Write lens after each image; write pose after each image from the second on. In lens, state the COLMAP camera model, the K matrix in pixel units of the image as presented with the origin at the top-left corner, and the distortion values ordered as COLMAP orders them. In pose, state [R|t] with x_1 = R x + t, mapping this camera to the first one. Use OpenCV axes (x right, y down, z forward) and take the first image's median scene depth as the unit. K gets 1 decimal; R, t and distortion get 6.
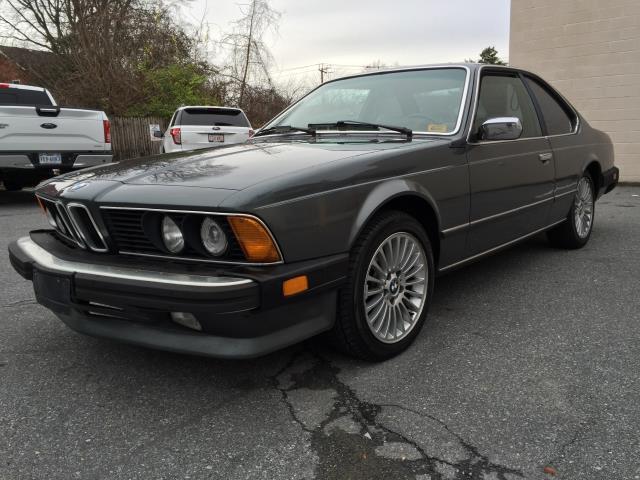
lens RADIAL K [[552.1, 0, 318.6], [0, 552.1, 225.9], [0, 0, 1]] dist [0.111232, -0.172080]
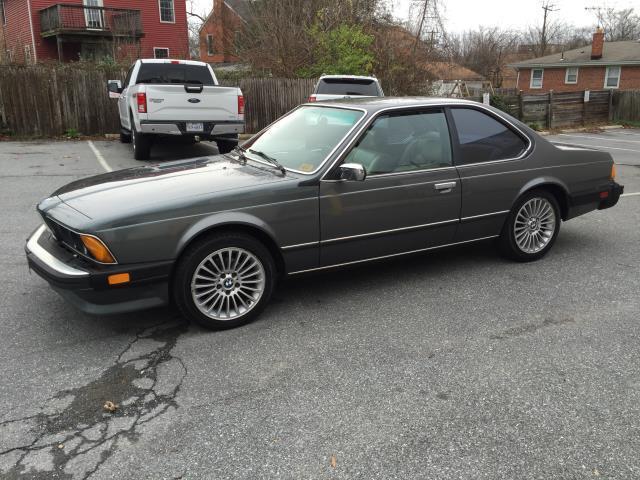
lens RADIAL K [[552.1, 0, 318.6], [0, 552.1, 225.9], [0, 0, 1]] dist [0.111232, -0.172080]
pose [[0.928579, 0.112921, -0.353540, 0.834204], [-0.076430, 0.990354, 0.115576, -0.221603], [0.363181, -0.080300, 0.928252, -0.254798]]
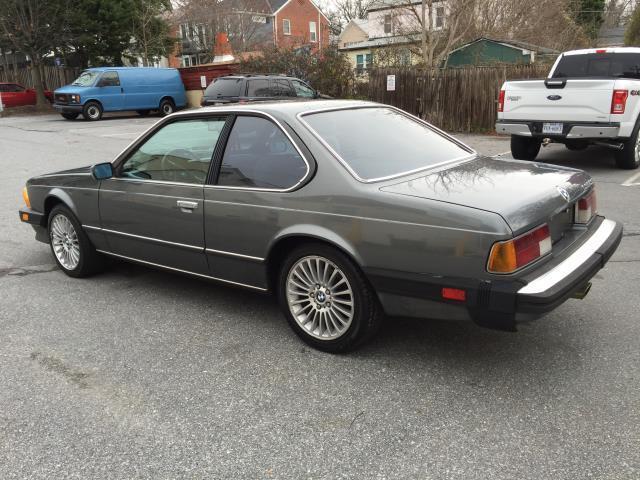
lens RADIAL K [[552.1, 0, 318.6], [0, 552.1, 225.9], [0, 0, 1]] dist [0.111232, -0.172080]
pose [[0.044608, 0.254820, -0.965959, 2.003137], [-0.116984, 0.961602, 0.248268, -0.521723], [0.992131, 0.101927, 0.072705, 1.676562]]
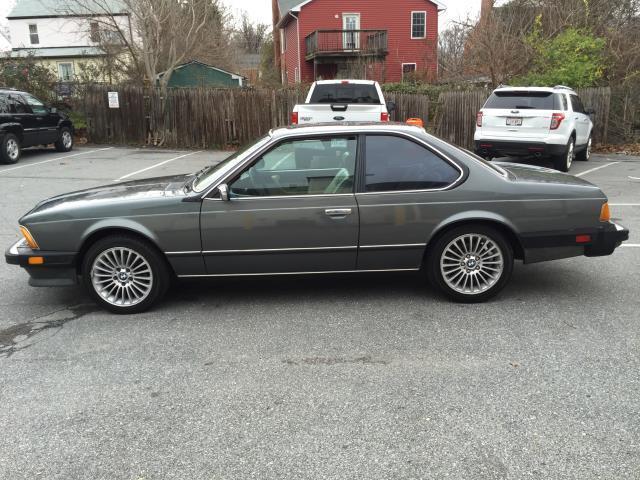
lens RADIAL K [[552.1, 0, 318.6], [0, 552.1, 225.9], [0, 0, 1]] dist [0.111232, -0.172080]
pose [[0.637604, 0.182313, -0.748481, 1.813783], [-0.110296, 0.983187, 0.145525, -0.373936], [0.762428, -0.010233, 0.646992, 0.304178]]
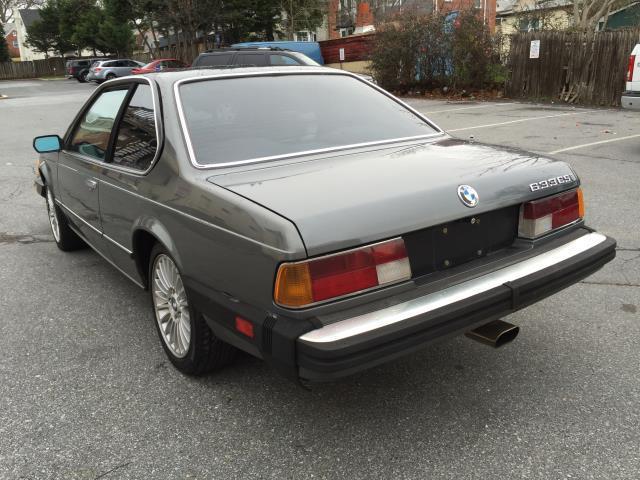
lens RADIAL K [[552.1, 0, 318.6], [0, 552.1, 225.9], [0, 0, 1]] dist [0.111232, -0.172080]
pose [[-0.247849, 0.290709, -0.924153, 1.687166], [-0.093887, 0.942219, 0.321572, -0.555145], [0.964239, 0.166467, -0.206234, 2.235886]]
